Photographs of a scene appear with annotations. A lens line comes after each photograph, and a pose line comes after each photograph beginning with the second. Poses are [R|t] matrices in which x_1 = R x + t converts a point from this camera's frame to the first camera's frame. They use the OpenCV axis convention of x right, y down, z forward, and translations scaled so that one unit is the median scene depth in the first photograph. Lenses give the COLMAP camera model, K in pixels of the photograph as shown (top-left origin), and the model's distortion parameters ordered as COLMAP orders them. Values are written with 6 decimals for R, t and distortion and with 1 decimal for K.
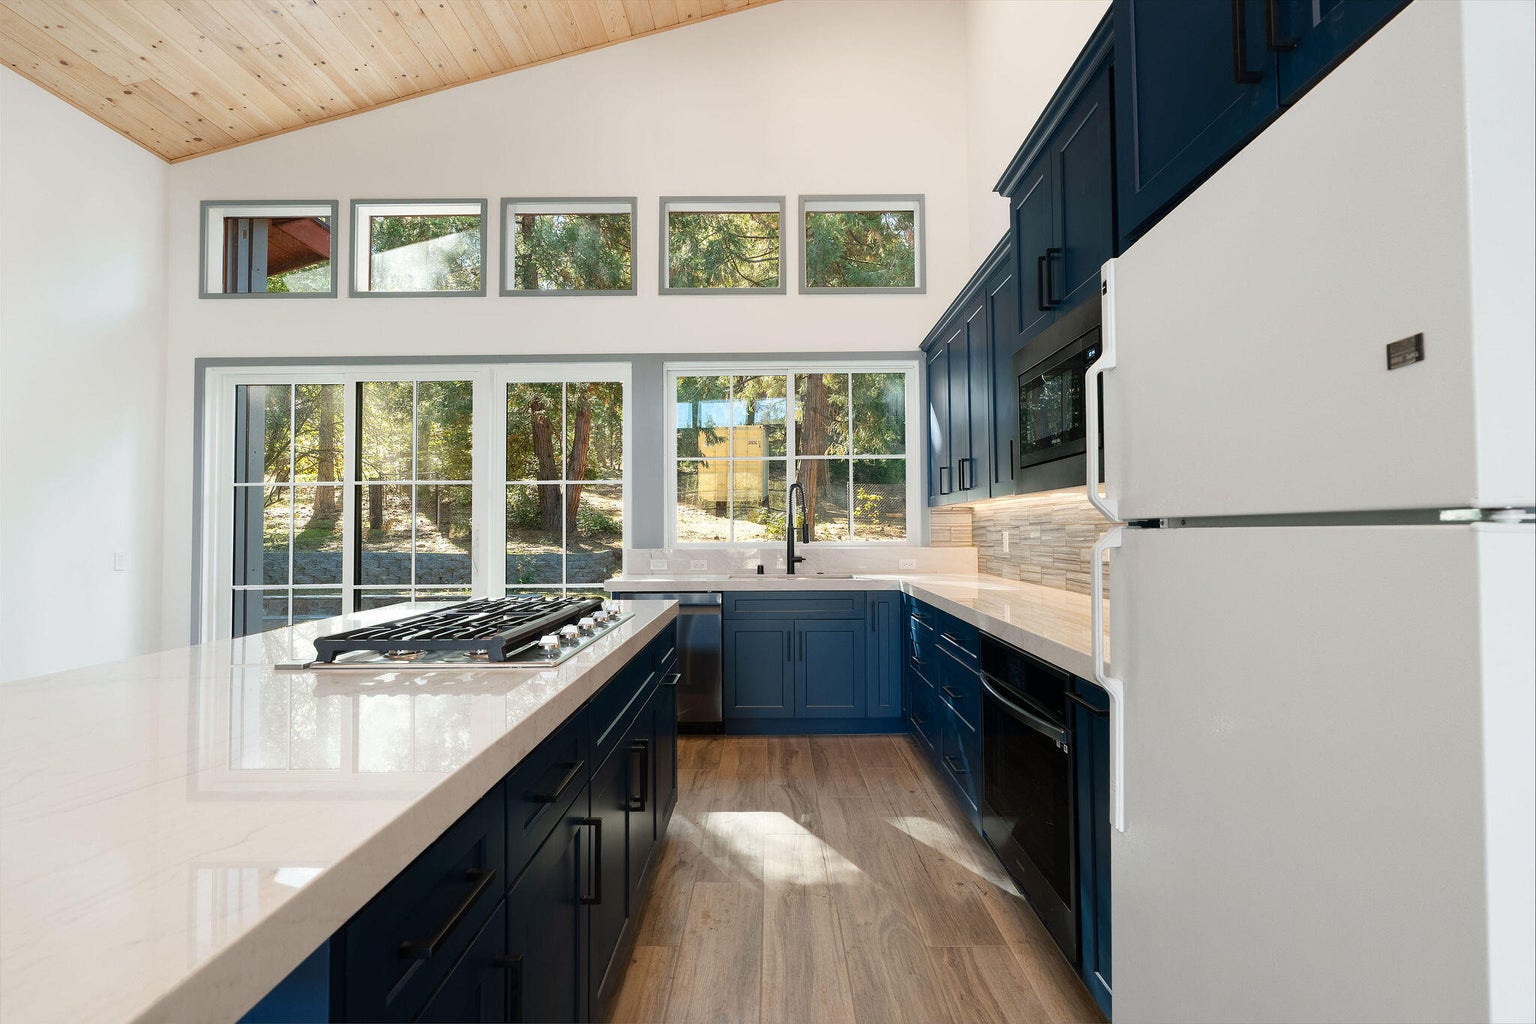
lens RADIAL K [[681.5, 0, 770.2], [0, 681.5, 511.7], [0, 0, 1]] dist [-0.001142, 0.000032]
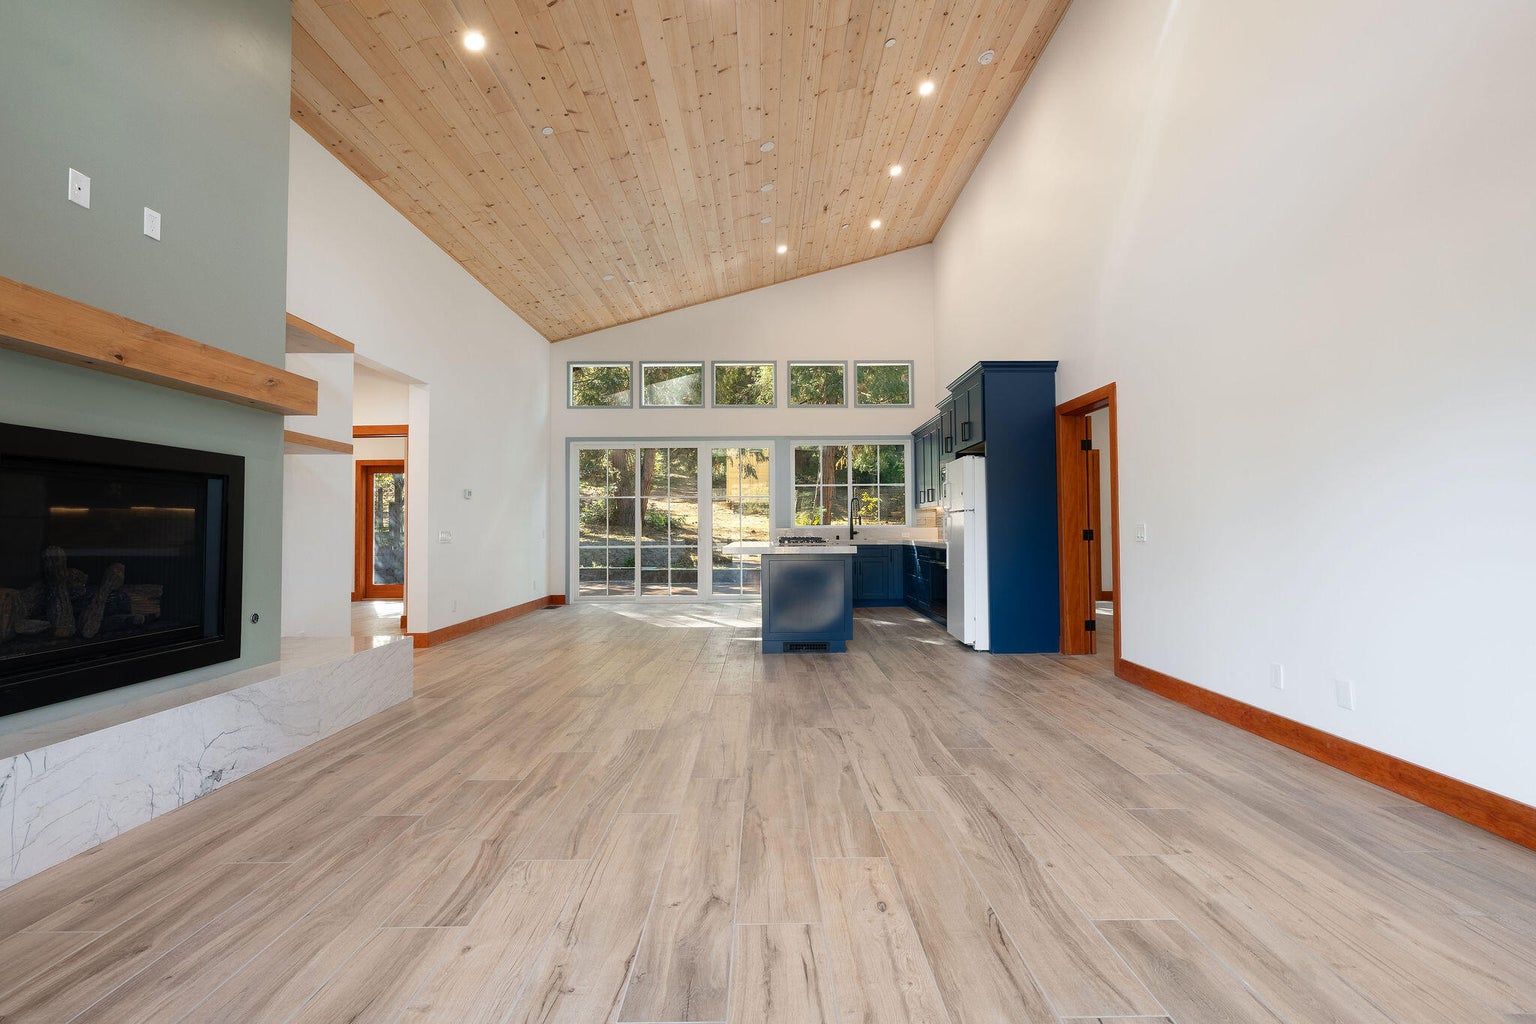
lens RADIAL K [[692.5, 0, 768.8], [0, 692.5, 510.2], [0, 0, 1]] dist [-0.004855, 0.000378]
pose [[0.999804, -0.000833, 0.019759, -0.264699], [0.000835, 1.000000, -0.000101, -0.001616], [-0.019759, 0.000117, 0.999805, -1.136036]]
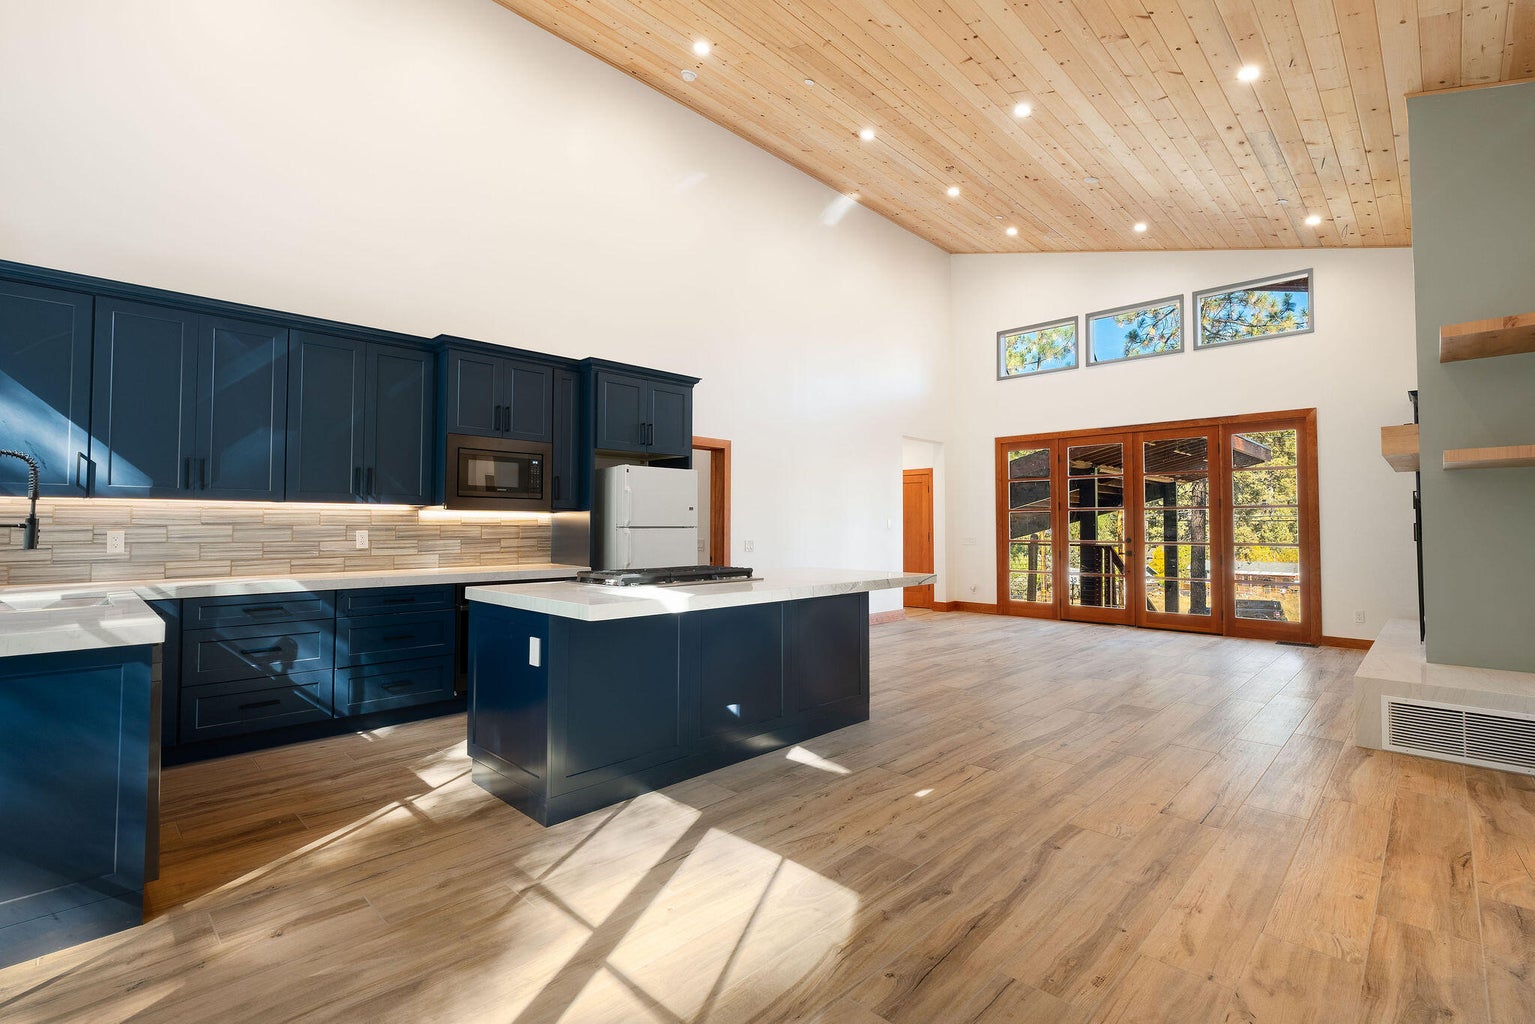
lens RADIAL K [[692.0, 0, 768.3], [0, 692.0, 510.2], [0, 0, 1]] dist [-0.004855, 0.000378]
pose [[-0.723906, 0.020876, 0.689583, -0.798070], [-0.017492, 0.998665, -0.048596, 0.026709], [-0.689677, -0.047241, -0.722575, 0.897070]]
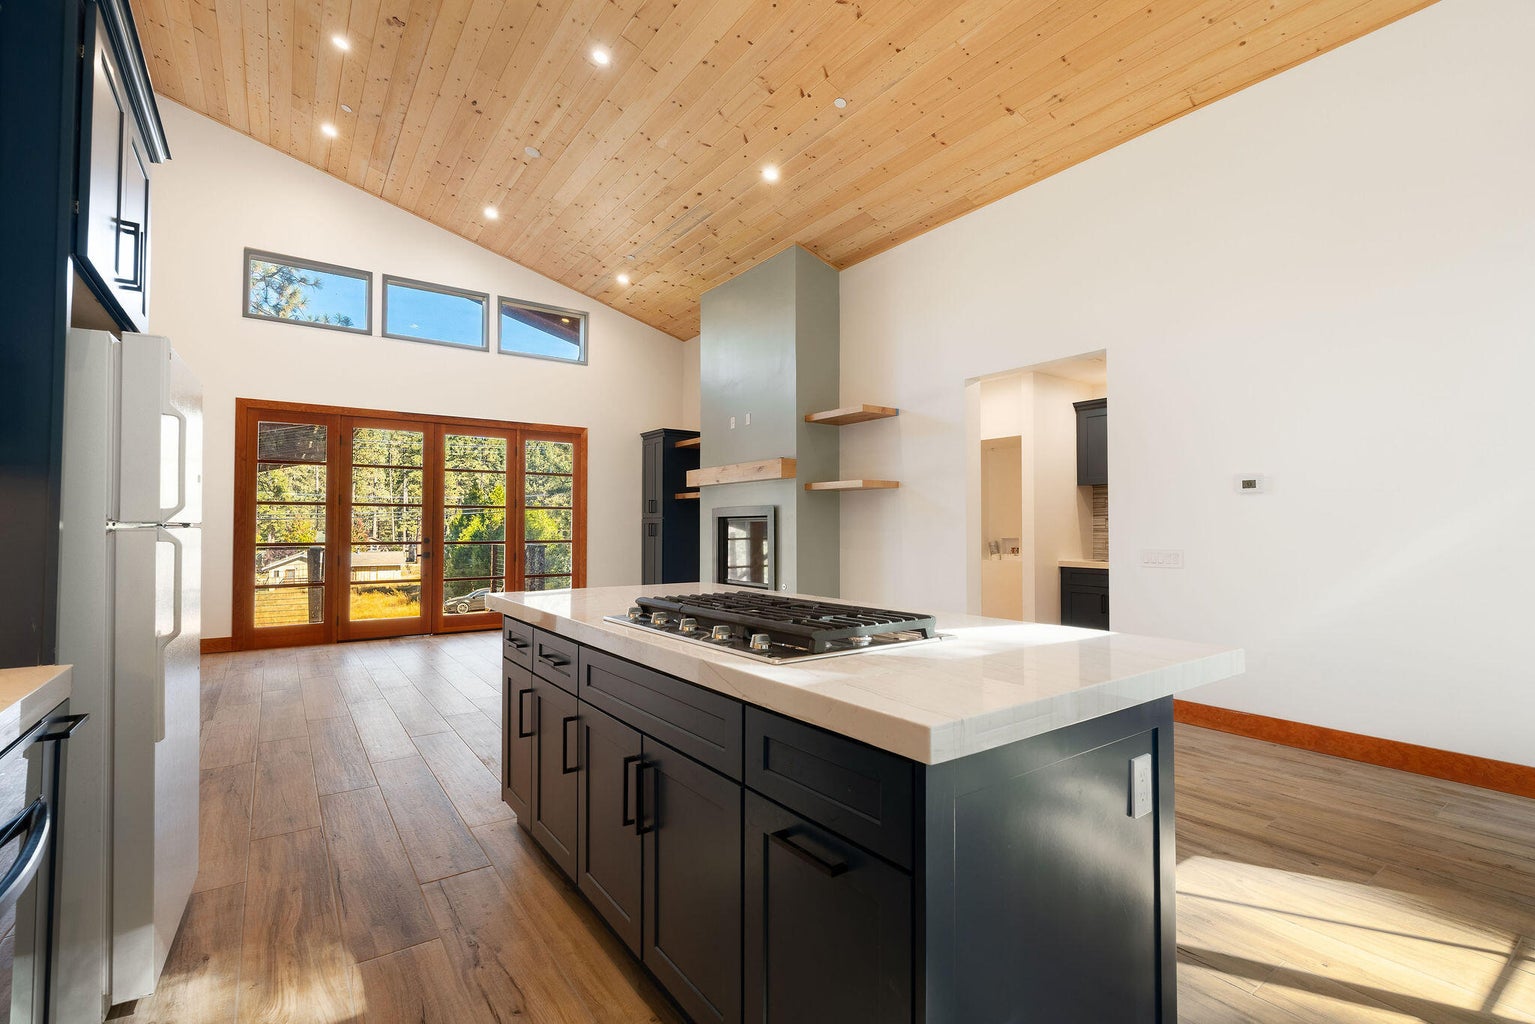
lens RADIAL K [[694.8, 0, 763.9], [0, 694.8, 512.9], [0, 0, 1]] dist [-0.005180, -0.000120]
pose [[-0.808442, -0.007238, -0.588532, 0.085484], [0.019664, 0.999034, -0.039297, 0.015557], [0.588248, -0.043342, -0.807518, 0.743568]]
